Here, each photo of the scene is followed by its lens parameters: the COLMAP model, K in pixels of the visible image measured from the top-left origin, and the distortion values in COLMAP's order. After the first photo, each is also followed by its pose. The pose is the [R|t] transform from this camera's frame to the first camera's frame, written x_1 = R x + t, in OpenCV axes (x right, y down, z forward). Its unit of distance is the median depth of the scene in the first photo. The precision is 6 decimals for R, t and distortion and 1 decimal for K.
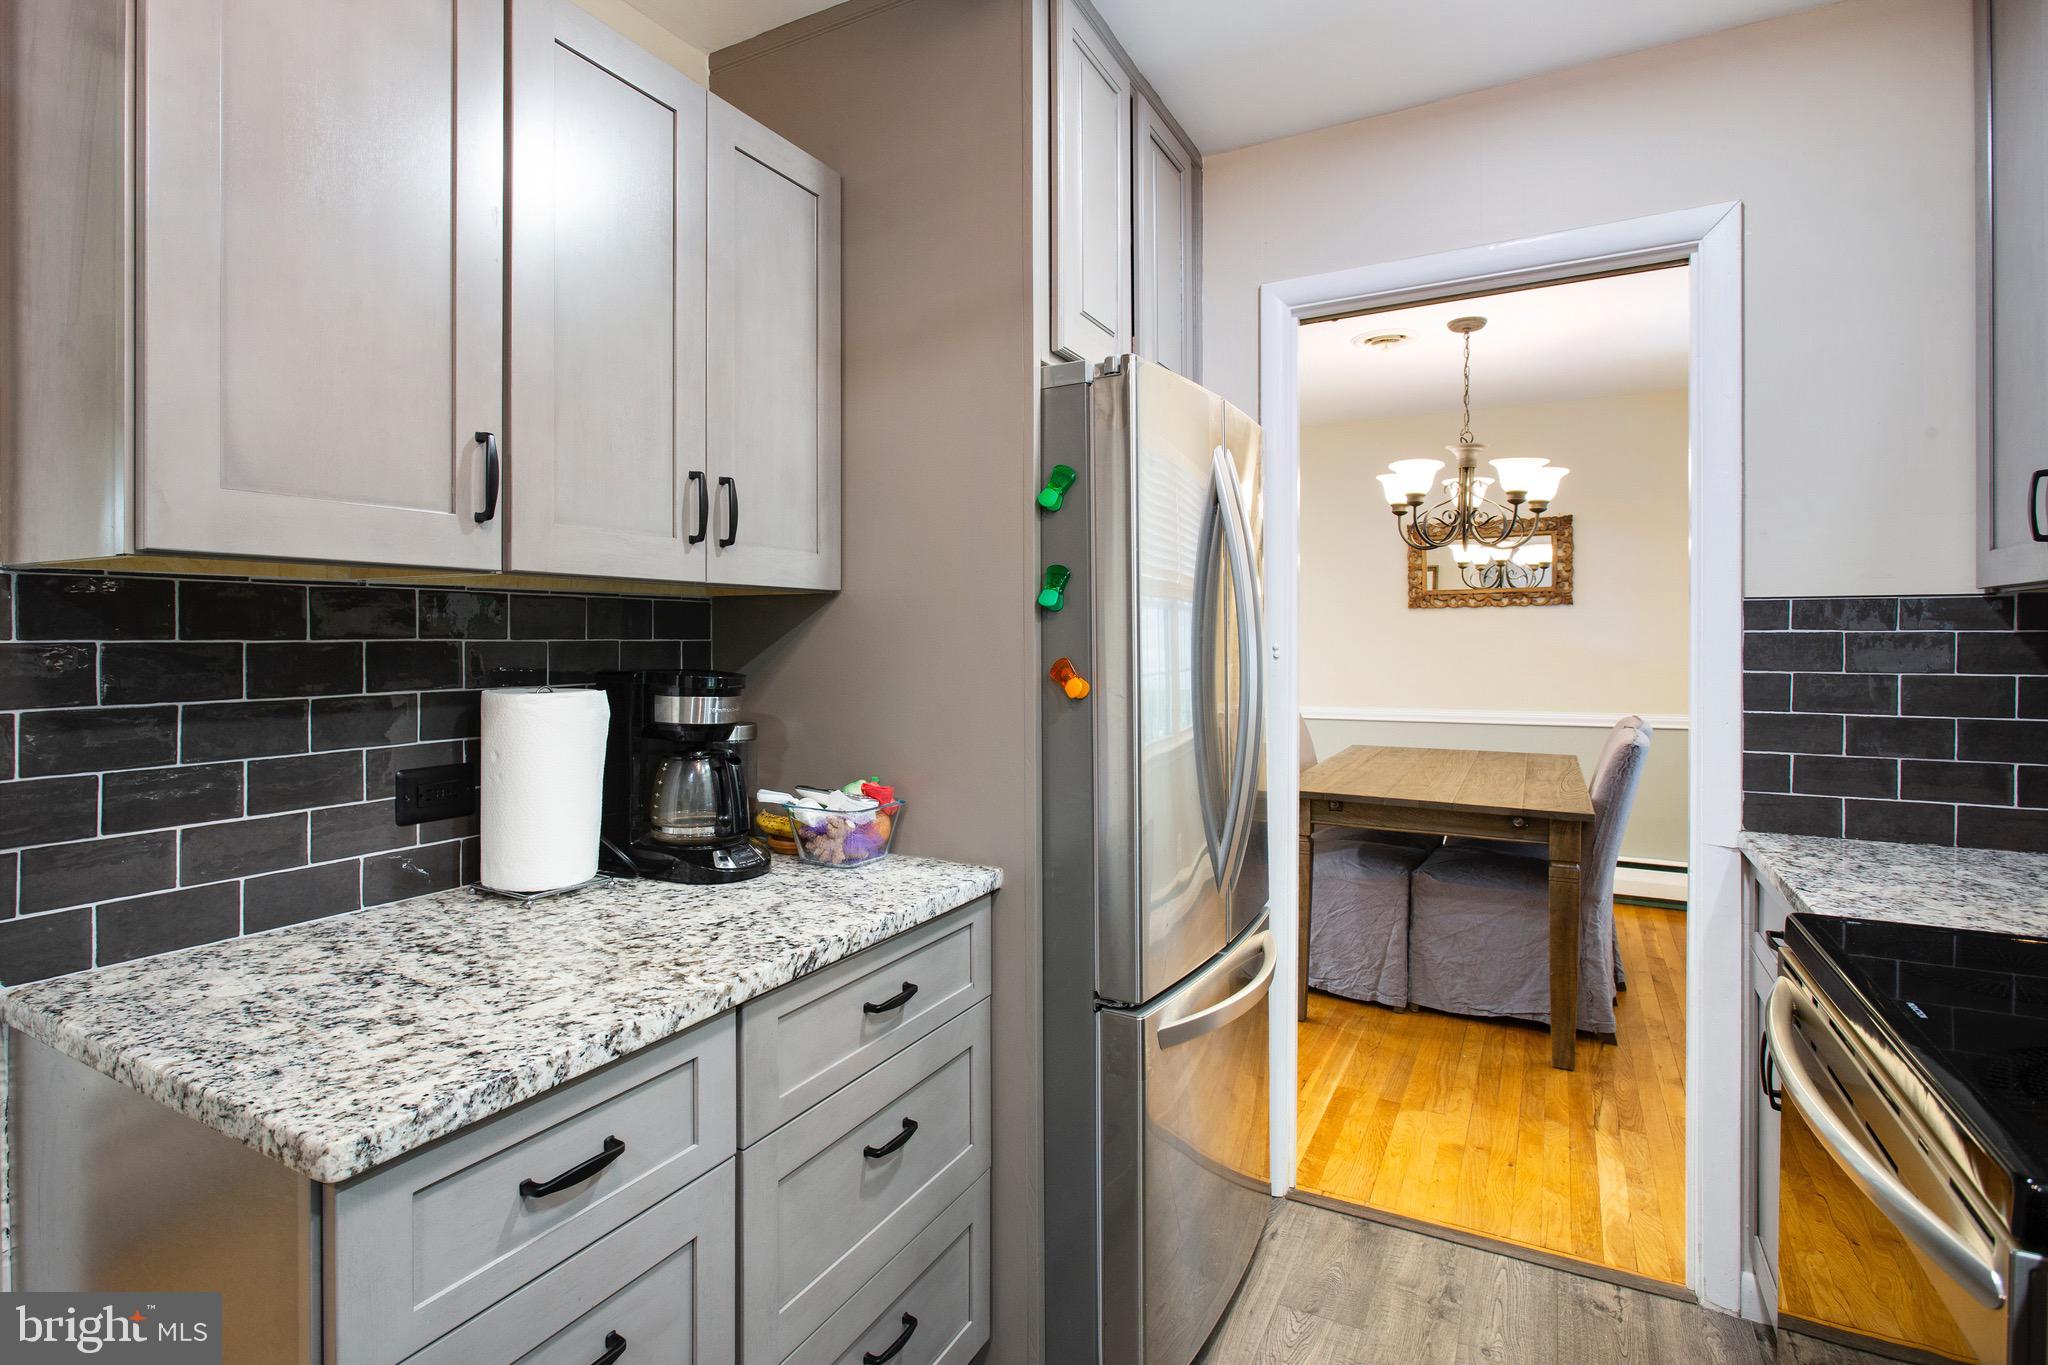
lens RADIAL K [[983.3, 0, 1016.6], [0, 983.3, 635.0], [0, 0, 1]] dist [0.002615, 0.000467]
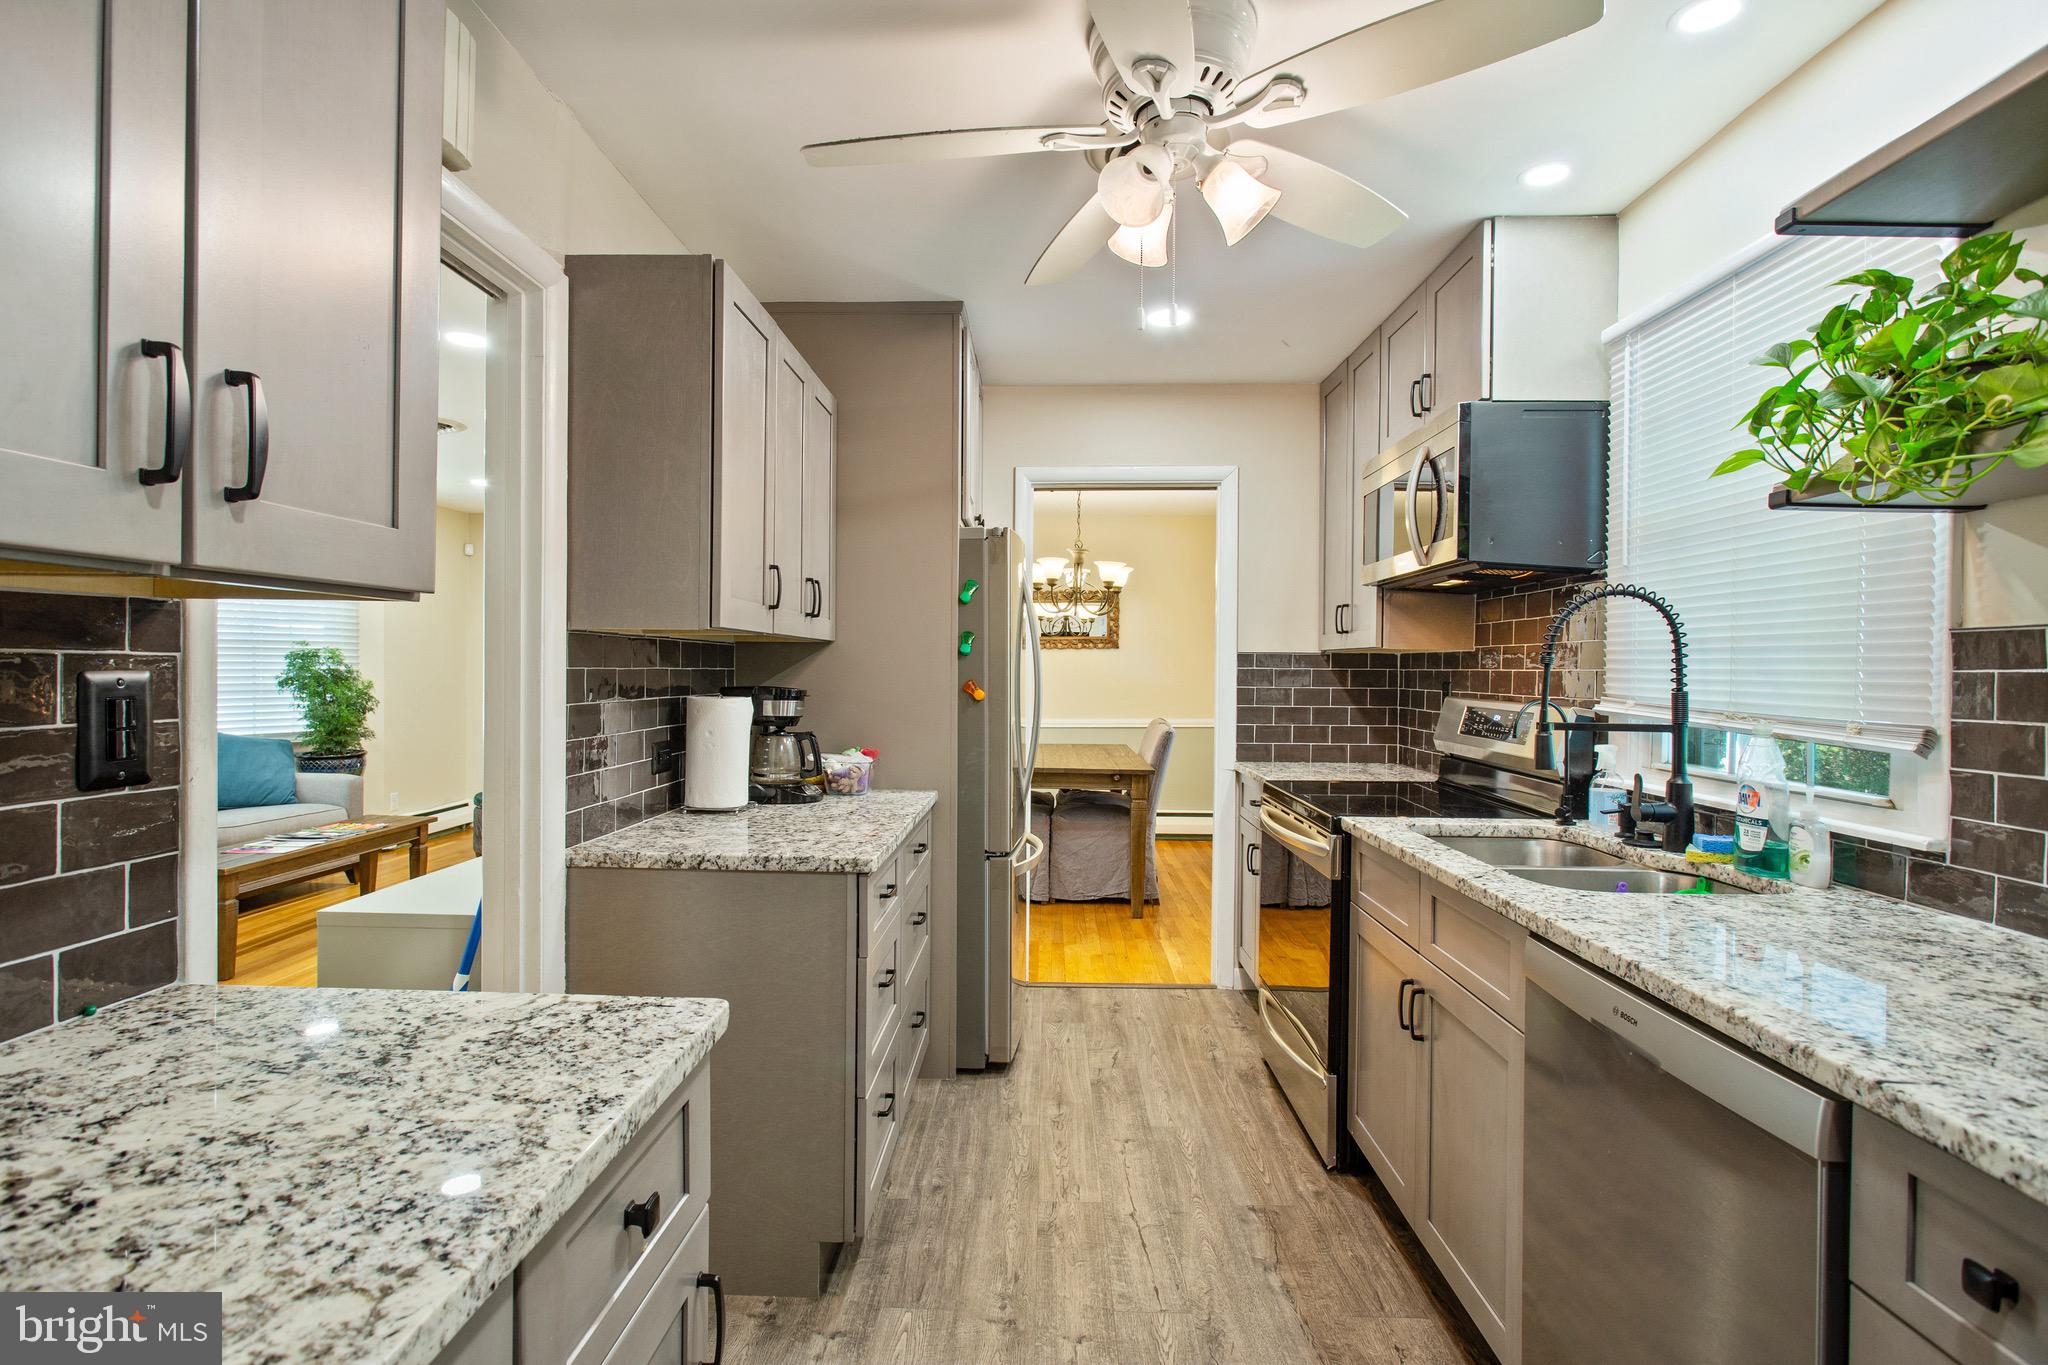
lens RADIAL K [[984.0, 0, 1023.7], [0, 984.0, 659.6], [0, 0, 1]] dist [0.000051, 0.000635]
pose [[0.880933, 0.011540, 0.473100, -0.672232], [-0.009345, 0.999932, -0.006990, -0.002673], [-0.473148, 0.001737, 0.880981, -0.652984]]
